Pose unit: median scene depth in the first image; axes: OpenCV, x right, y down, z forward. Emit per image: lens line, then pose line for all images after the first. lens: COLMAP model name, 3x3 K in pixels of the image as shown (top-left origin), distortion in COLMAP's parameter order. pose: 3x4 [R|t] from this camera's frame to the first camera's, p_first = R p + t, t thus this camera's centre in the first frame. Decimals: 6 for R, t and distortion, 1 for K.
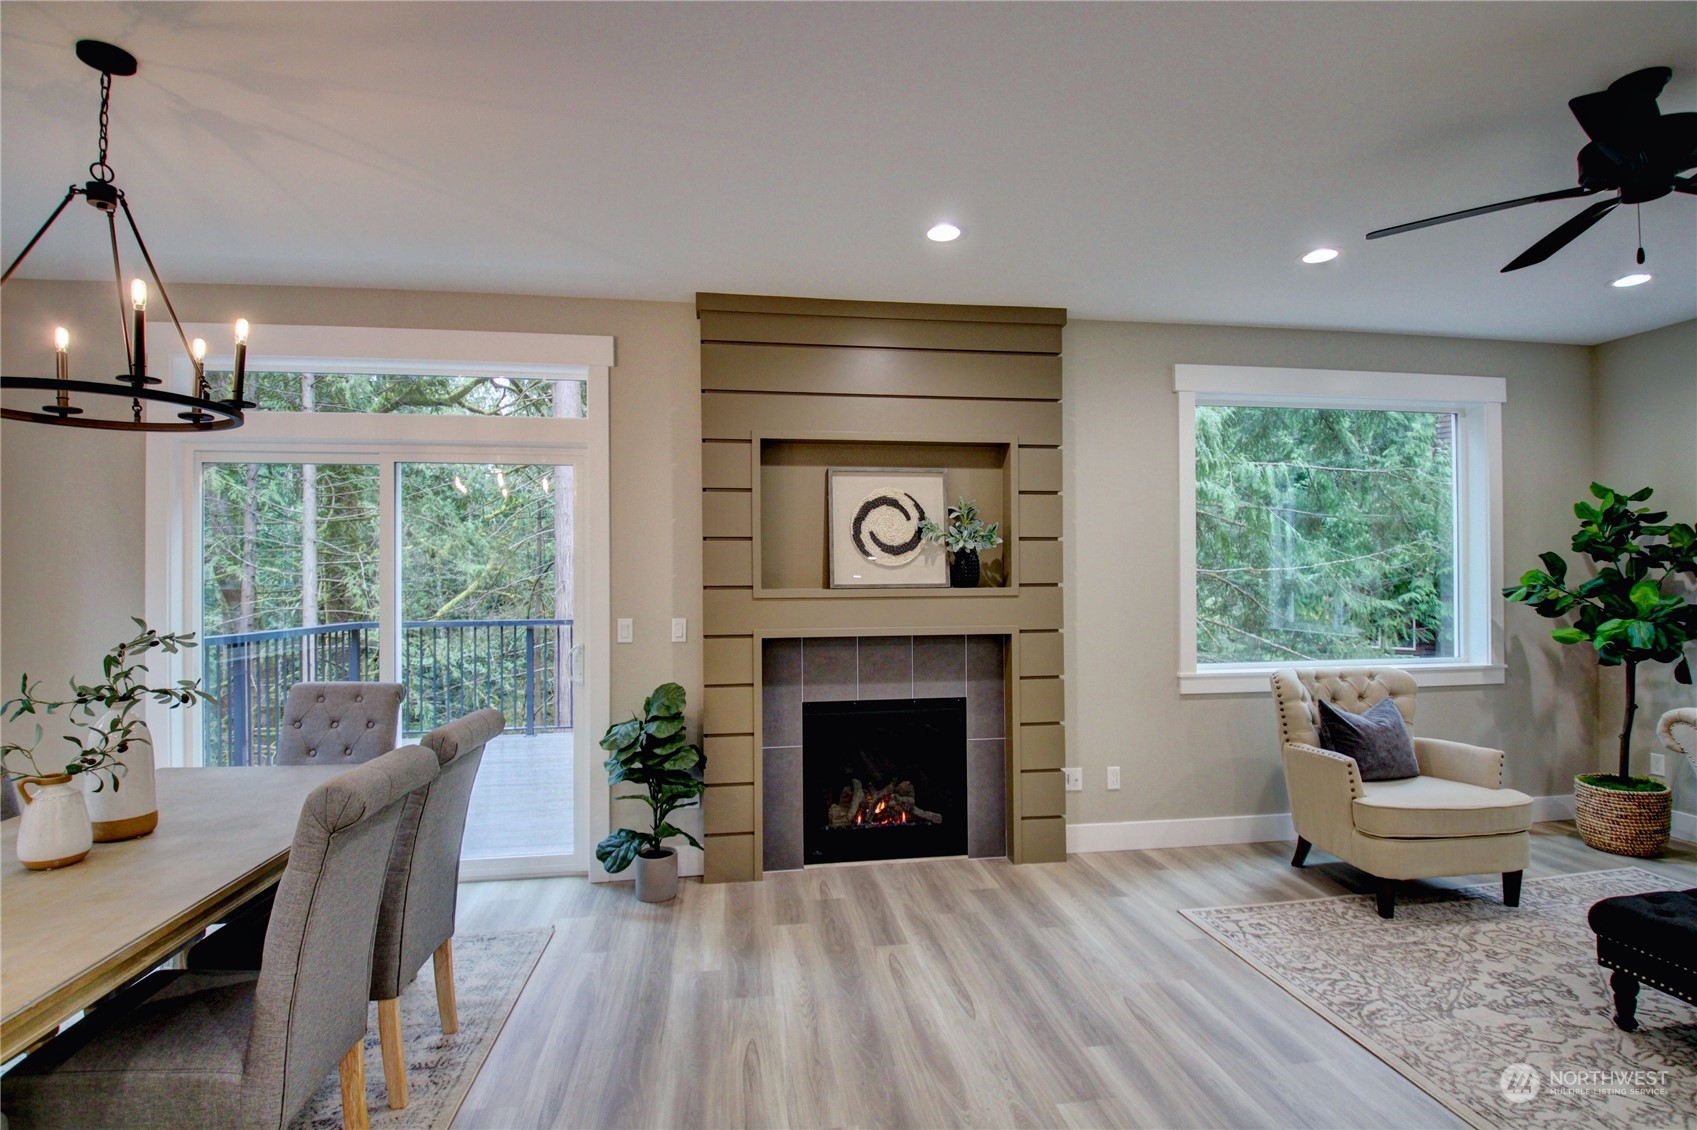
lens RADIAL K [[782.9, 0, 850.7], [0, 782.9, 571.1], [0, 0, 1]] dist [0.003178, -0.019186]
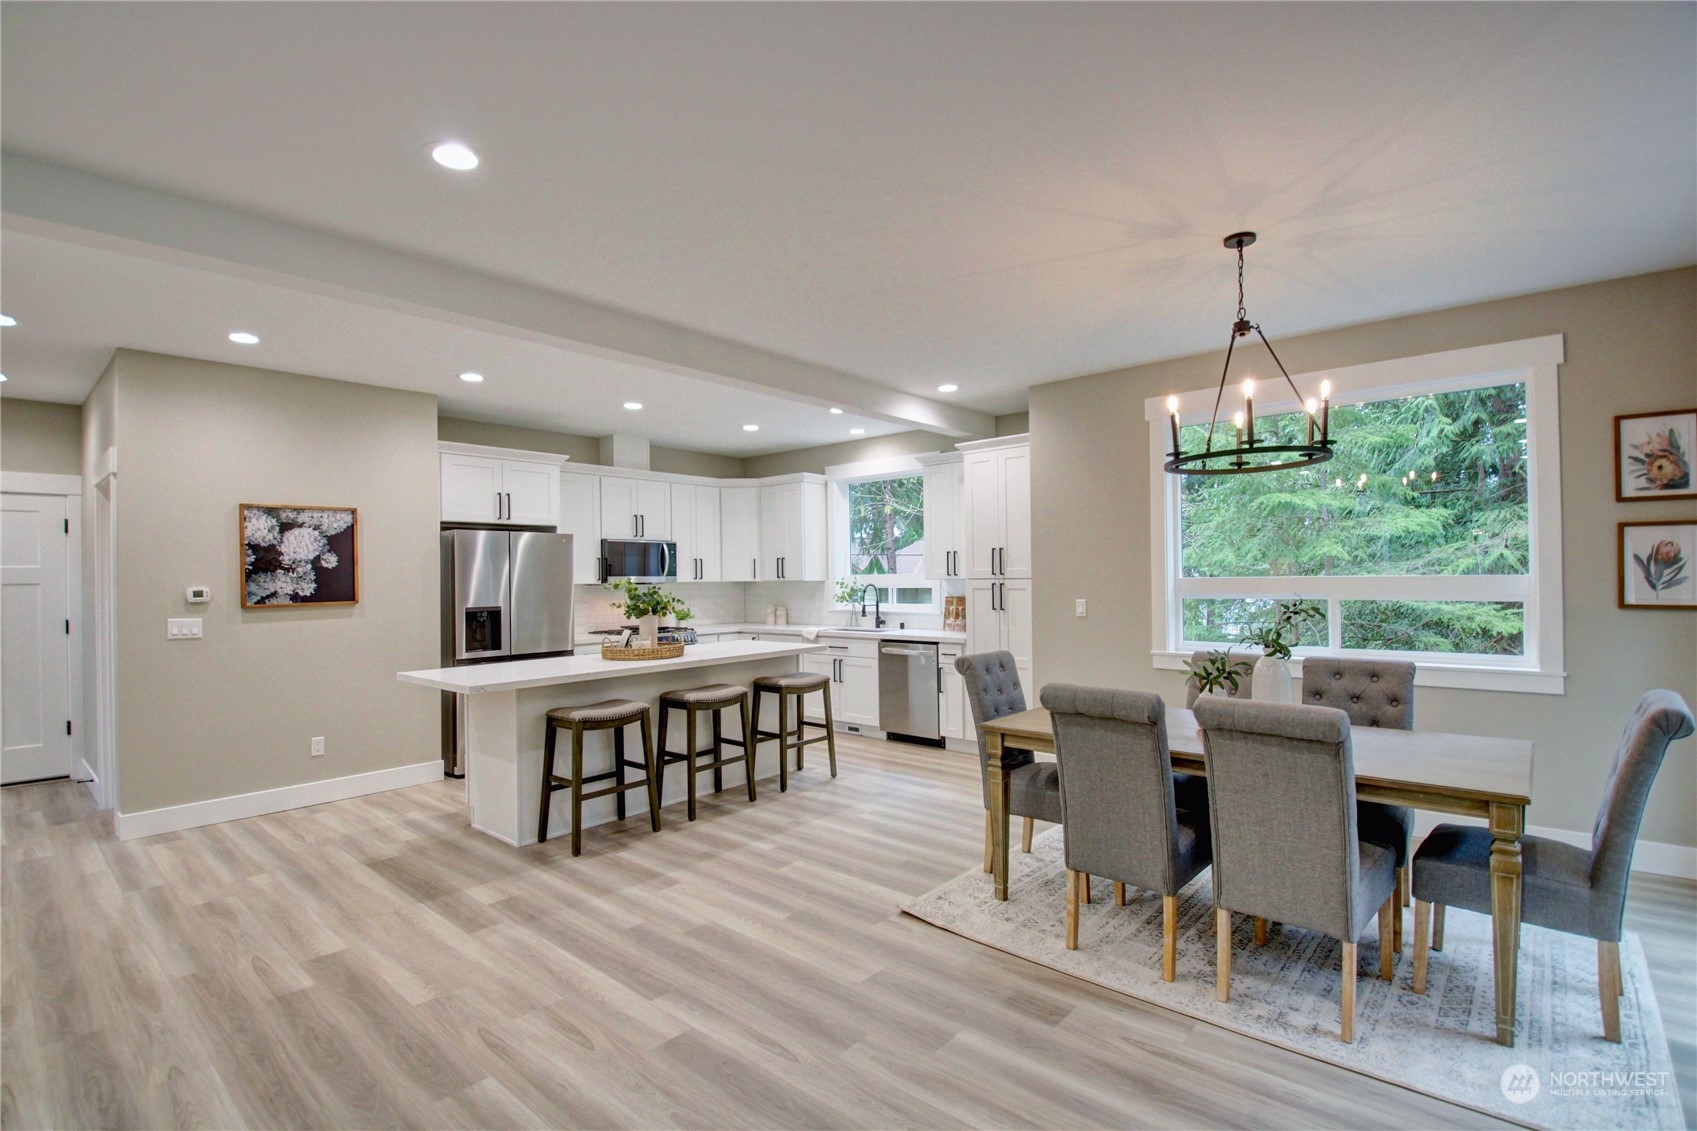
lens RADIAL K [[782.9, 0, 851.6], [0, 782.9, 573.4], [0, 0, 1]] dist [0.003178, -0.019186]
pose [[-0.768564, 0.014240, -0.639614, 0.351367], [0.025518, 0.999639, -0.008406, 0.007570], [0.639264, -0.022782, -0.768650, 0.855902]]
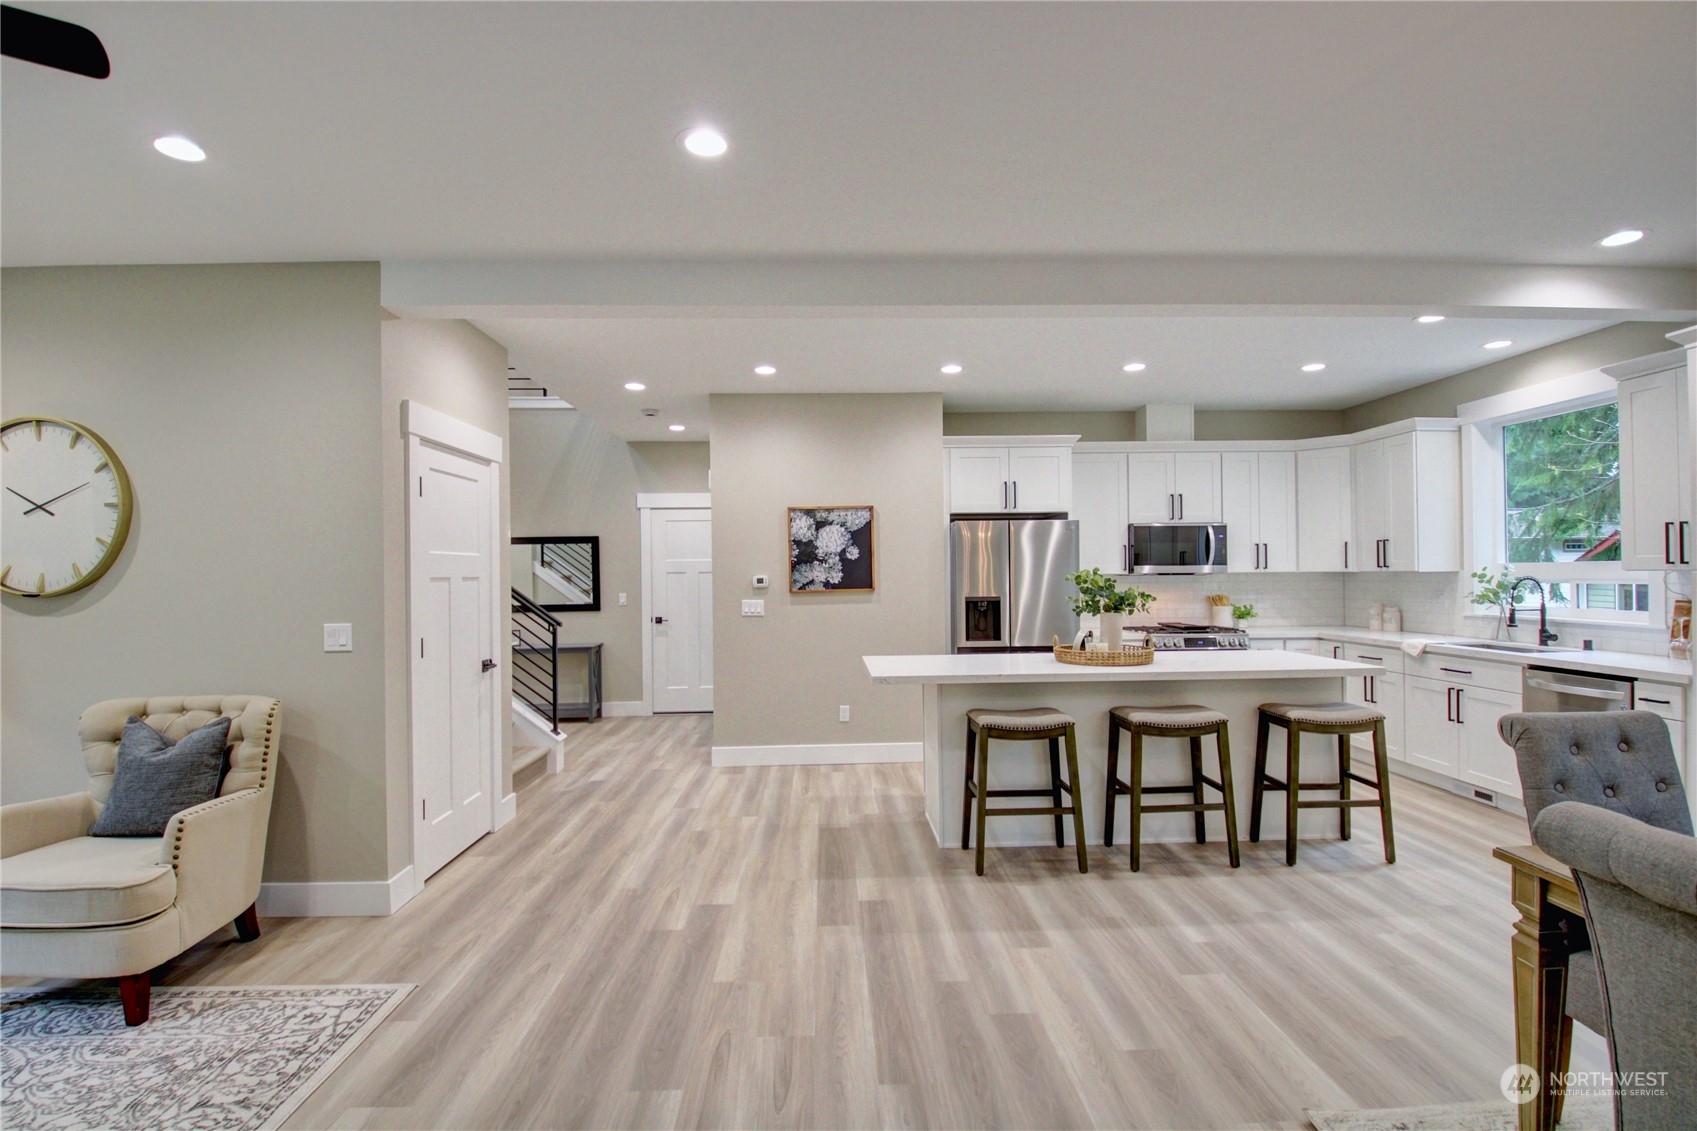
lens RADIAL K [[782.9, 0, 845.5], [0, 782.9, 570.4], [0, 0, 1]] dist [0.003178, -0.019186]
pose [[-0.990837, 0.018768, 0.133755, -0.002856], [0.016824, 0.999736, -0.015648, 0.009462], [-0.134013, -0.013254, -0.990891, 0.774982]]
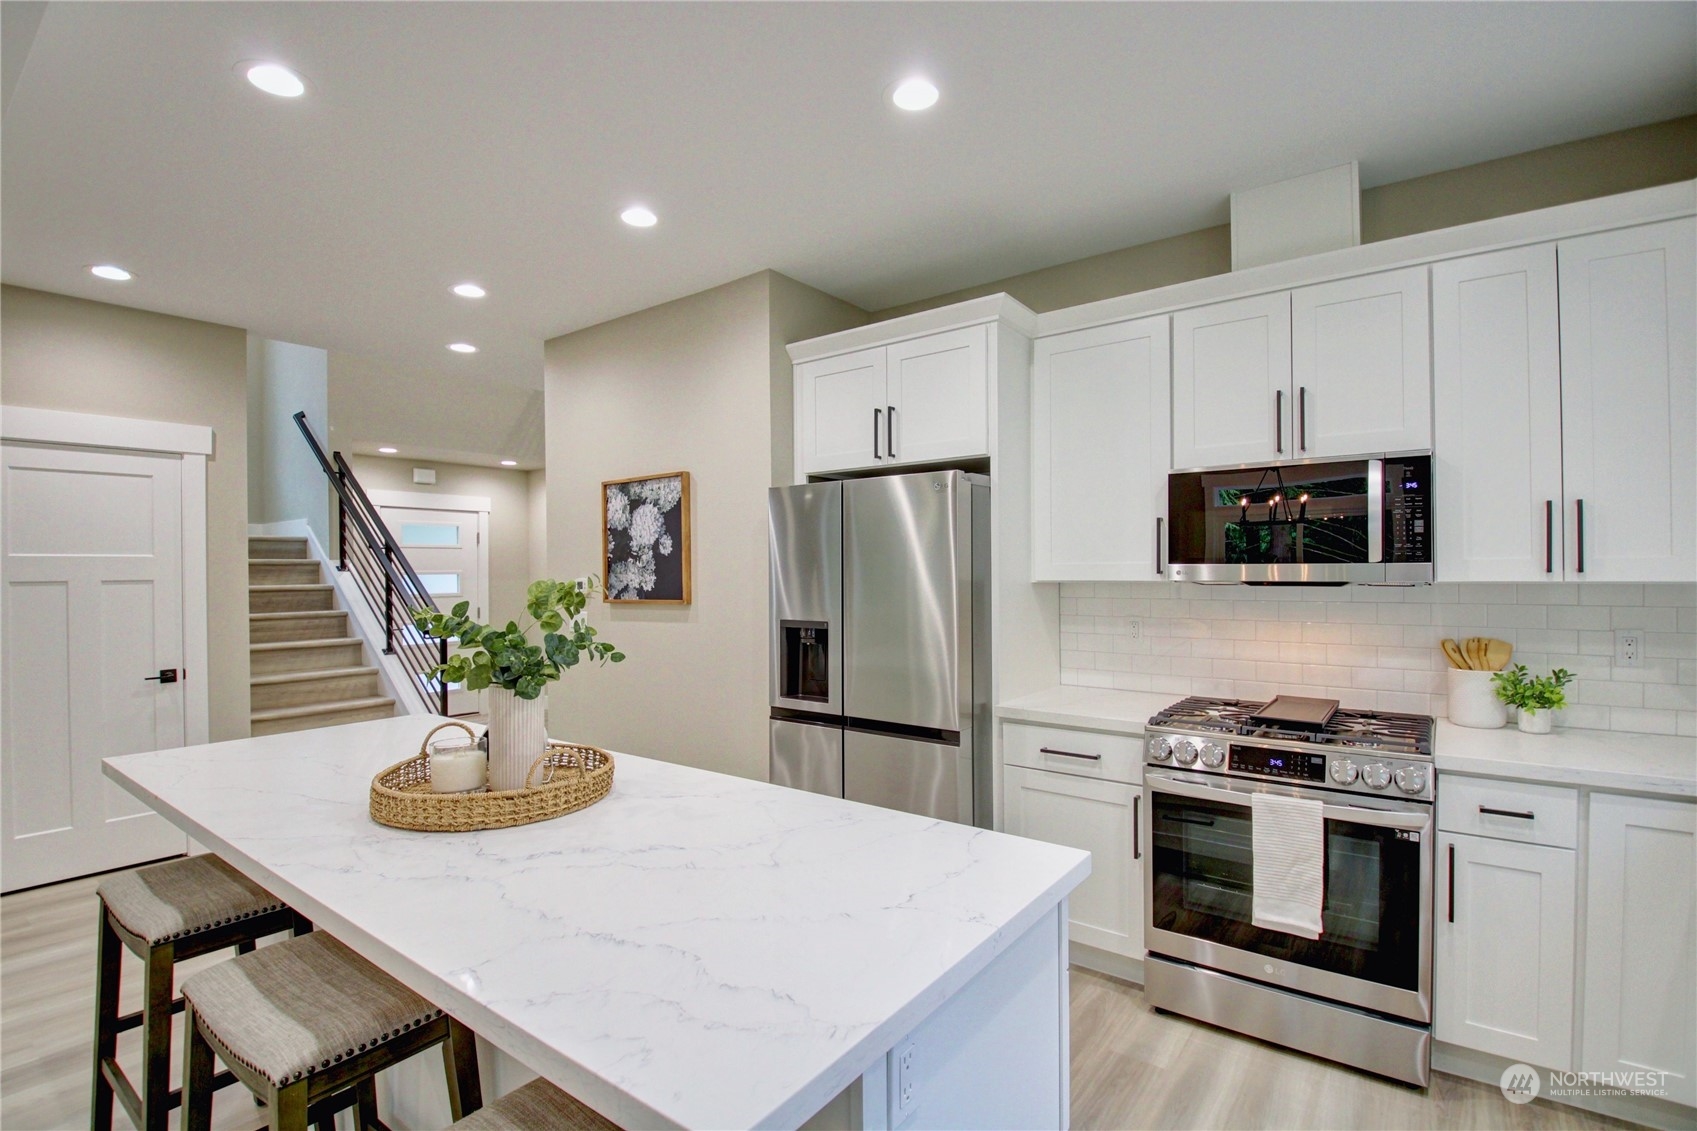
lens RADIAL K [[782.9, 0, 842.8], [0, 782.9, 574.7], [0, 0, 1]] dist [0.003178, -0.019186]
pose [[-0.687267, 0.008835, 0.726351, -0.695317], [0.007334, 0.999959, -0.005223, -0.003174], [-0.726367, 0.001738, -0.687304, -0.201399]]
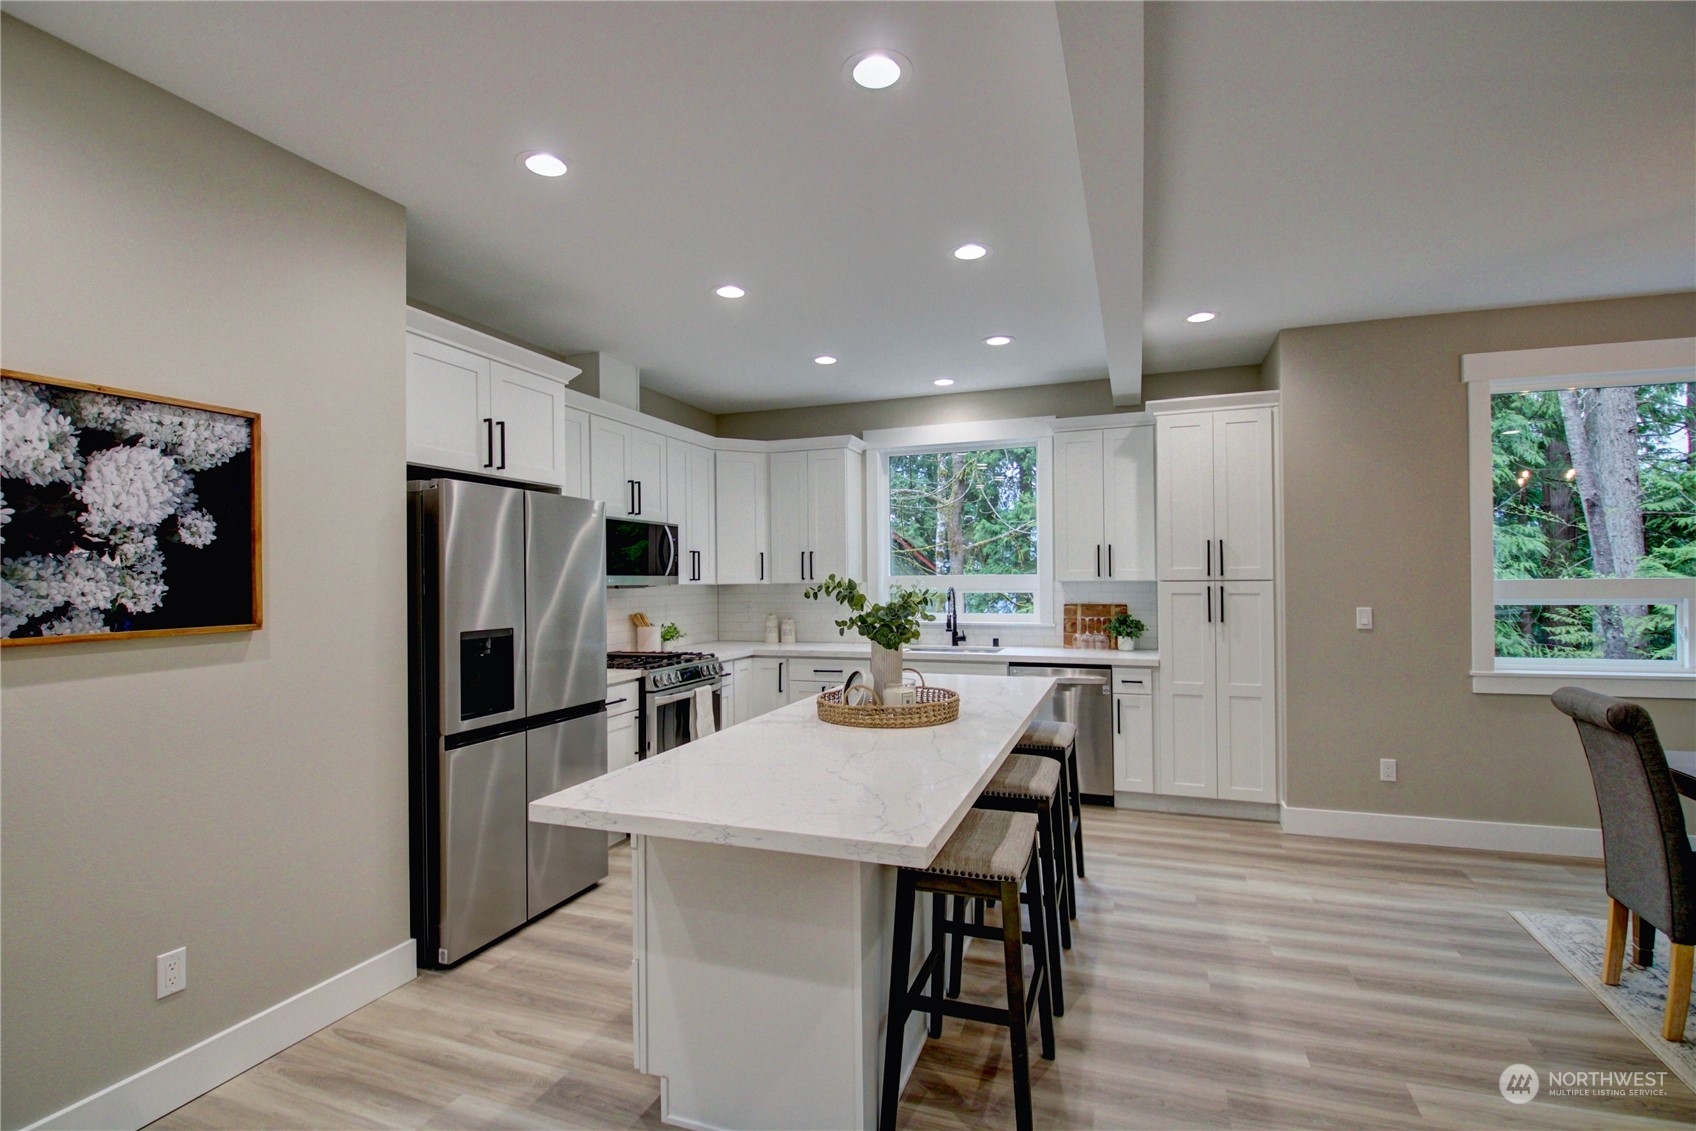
lens RADIAL K [[782.4, 0, 842.6], [0, 782.4, 574.4], [0, 0, 1]] dist [0.003178, -0.019186]
pose [[-0.495714, 0.006545, -0.868461, 0.439899], [0.020917, 0.999772, -0.004404, -0.003462], [0.868234, -0.020349, -0.495738, -0.046313]]
